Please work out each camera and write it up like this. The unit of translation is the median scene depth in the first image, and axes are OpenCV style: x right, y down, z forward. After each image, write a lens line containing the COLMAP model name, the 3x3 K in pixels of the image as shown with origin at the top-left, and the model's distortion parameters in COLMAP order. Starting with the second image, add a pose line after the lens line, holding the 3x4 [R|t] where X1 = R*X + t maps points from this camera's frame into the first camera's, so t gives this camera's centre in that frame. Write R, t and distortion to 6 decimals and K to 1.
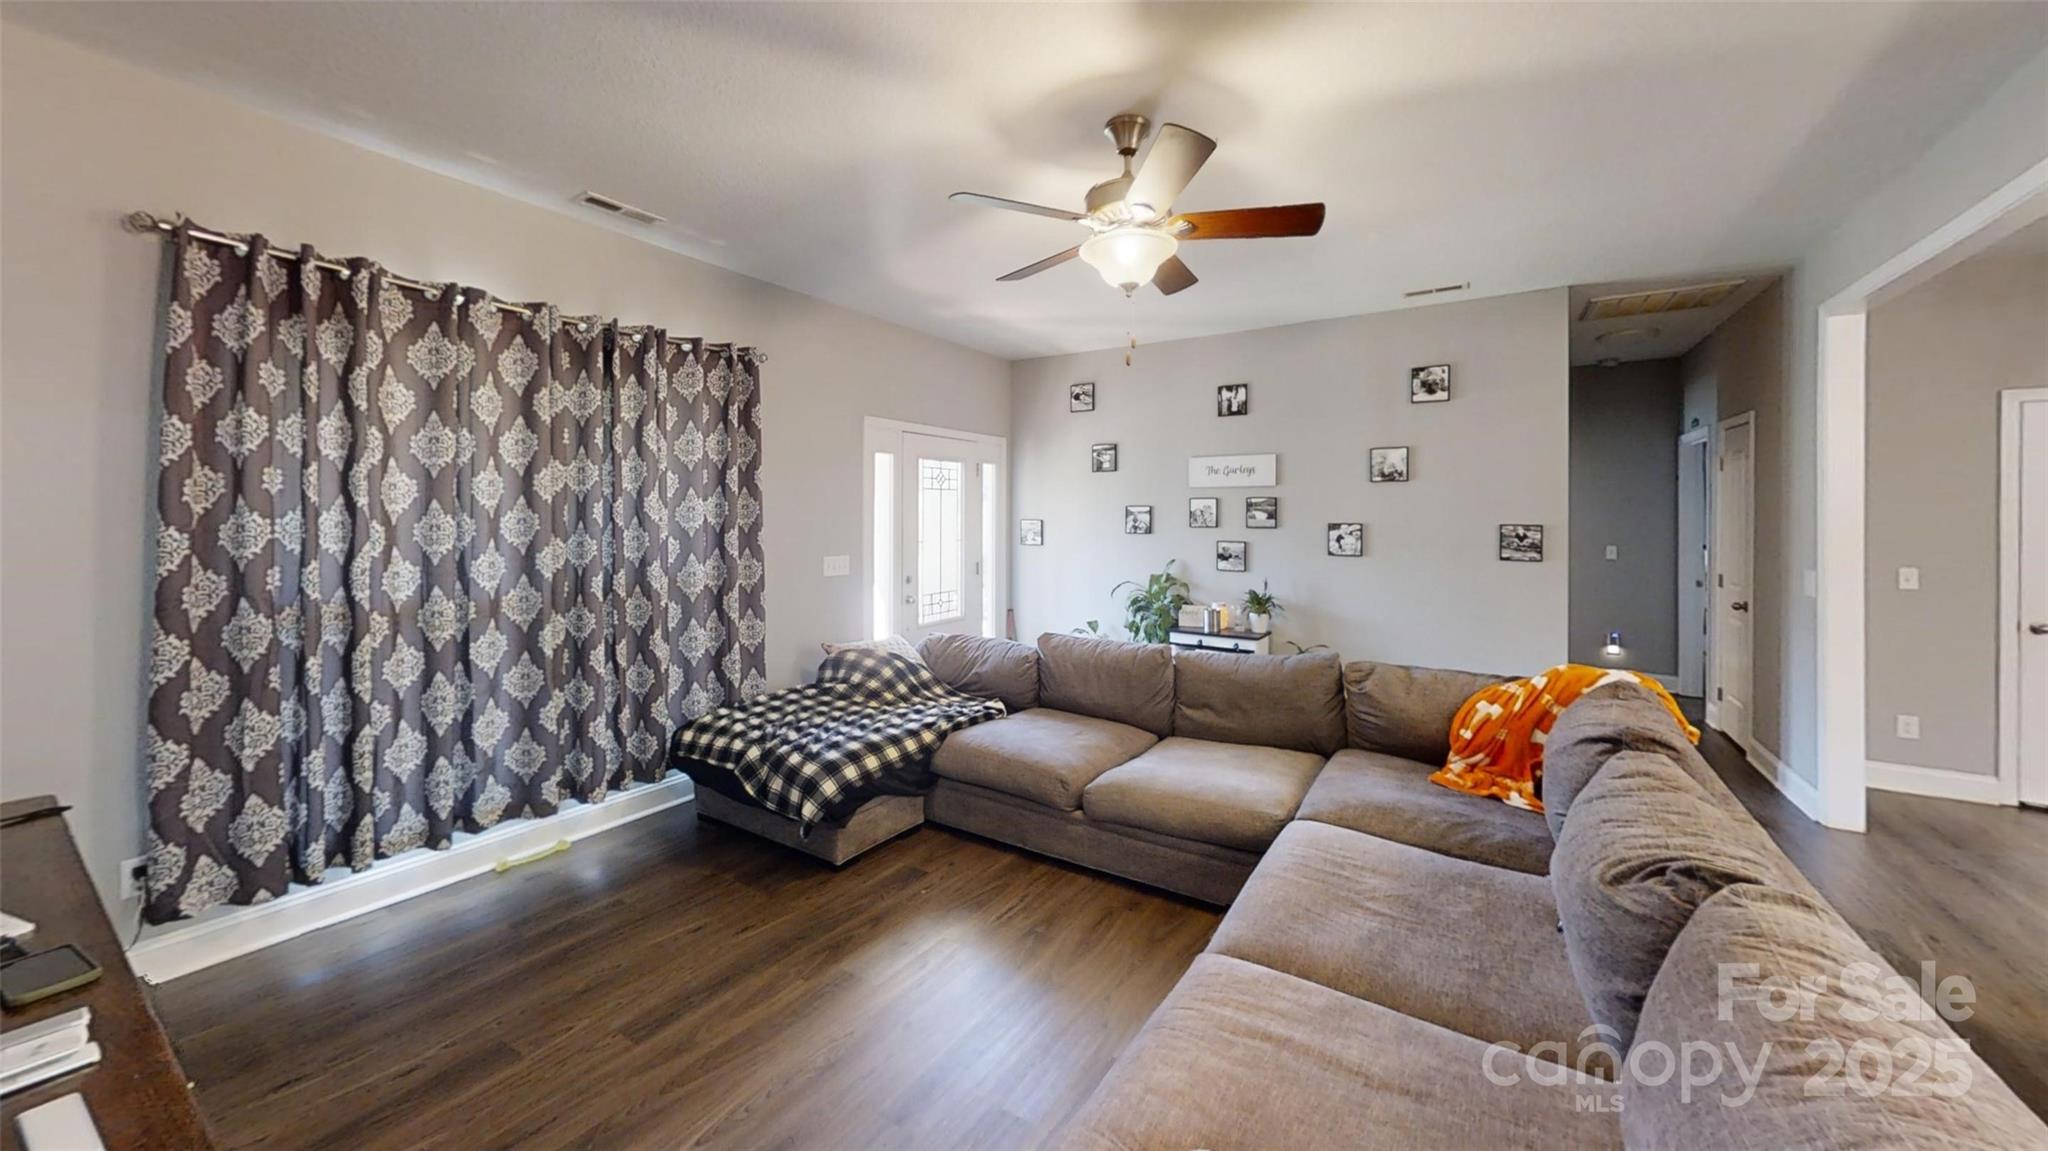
lens RADIAL K [[752.5, 0, 989.9], [0, 752.5, 517.4], [0, 0, 1]] dist [-0.002178, -0.000423]
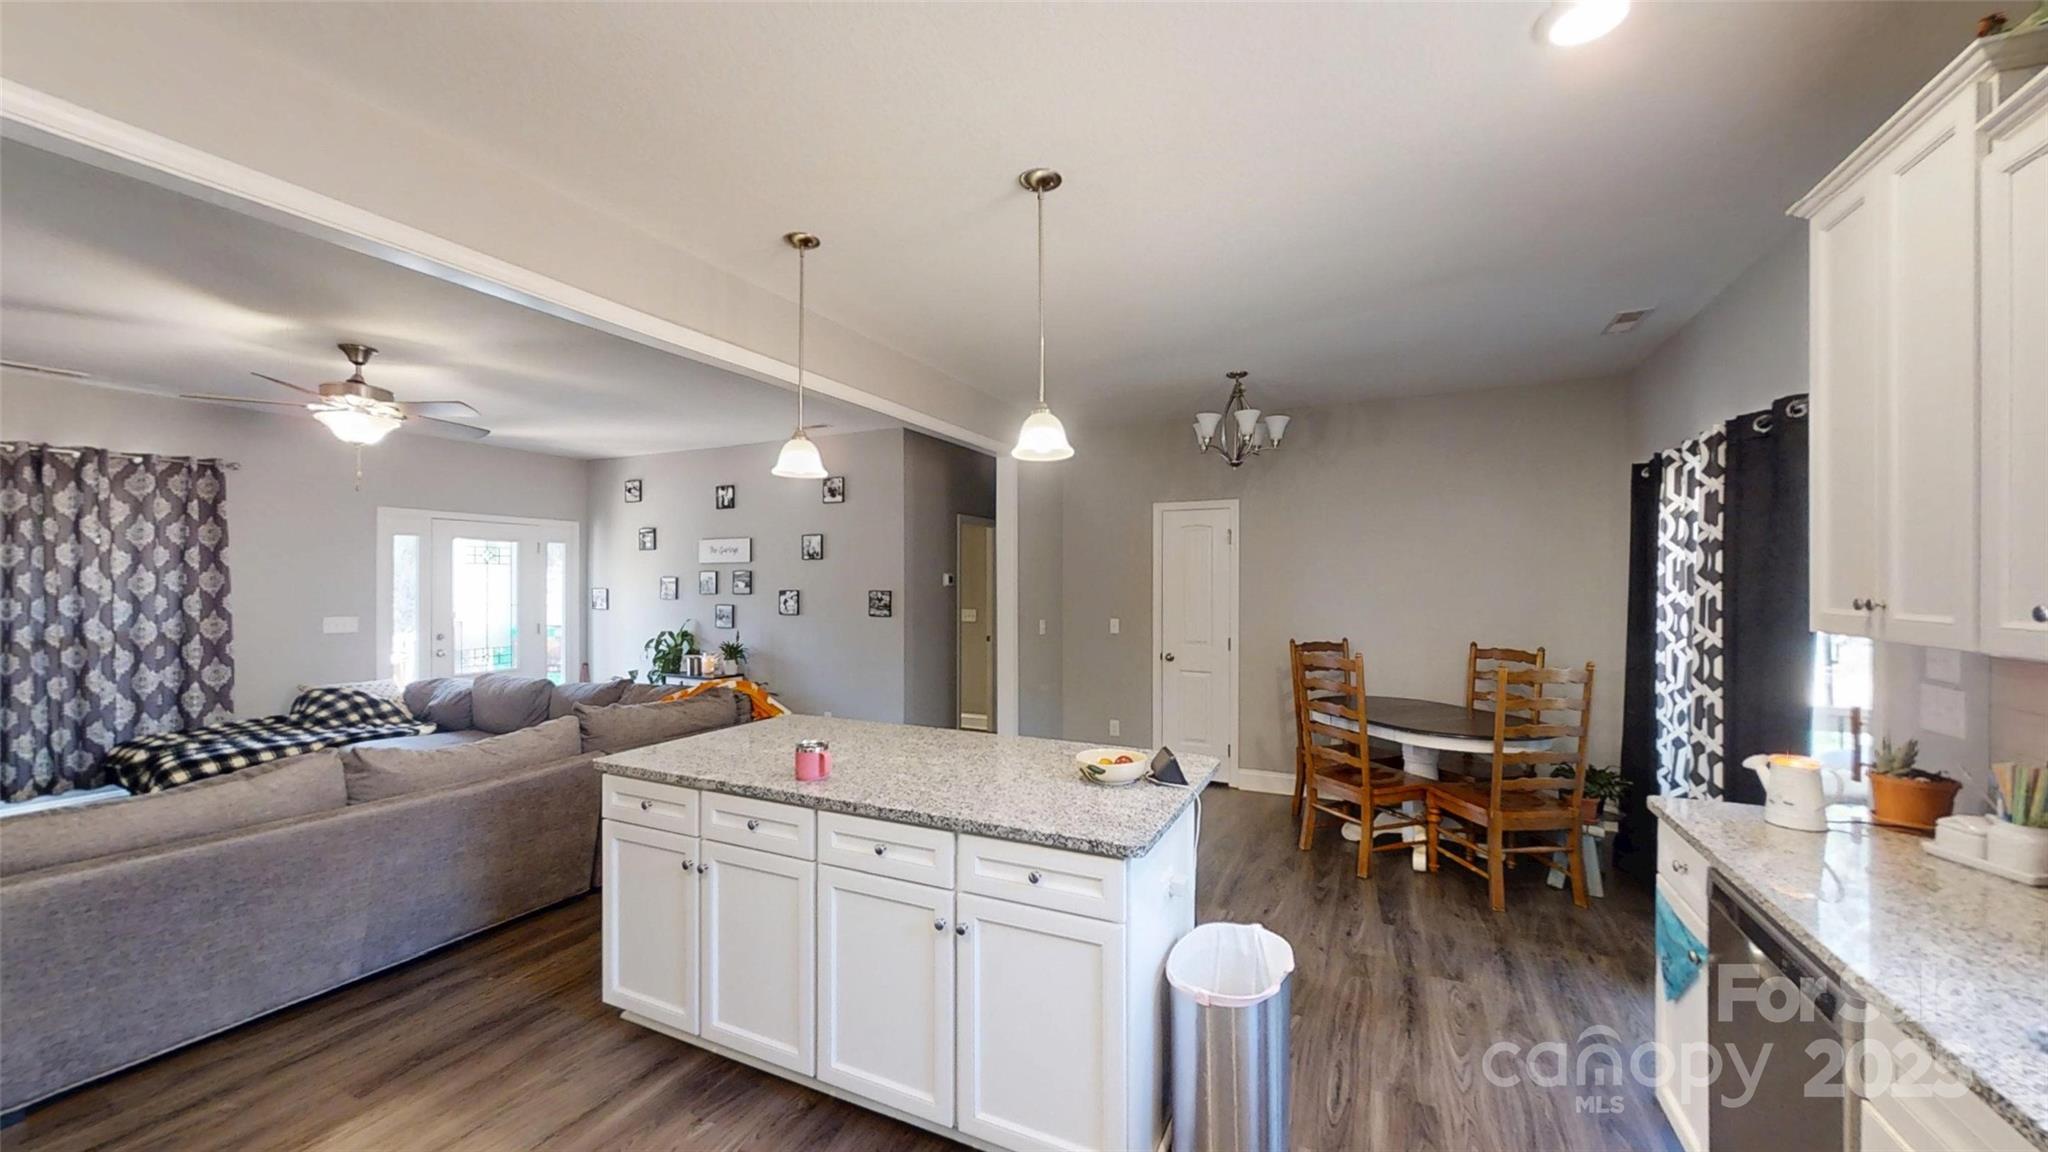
lens RADIAL K [[752.5, 0, 1029.3], [0, 752.5, 537.7], [0, 0, 1]] dist [-0.002178, -0.000423]
pose [[0.988460, 0.007815, 0.151281, 0.746725], [0.002337, 0.997763, -0.066810, 0.005095], [-0.151464, 0.066393, 0.986230, -0.430362]]
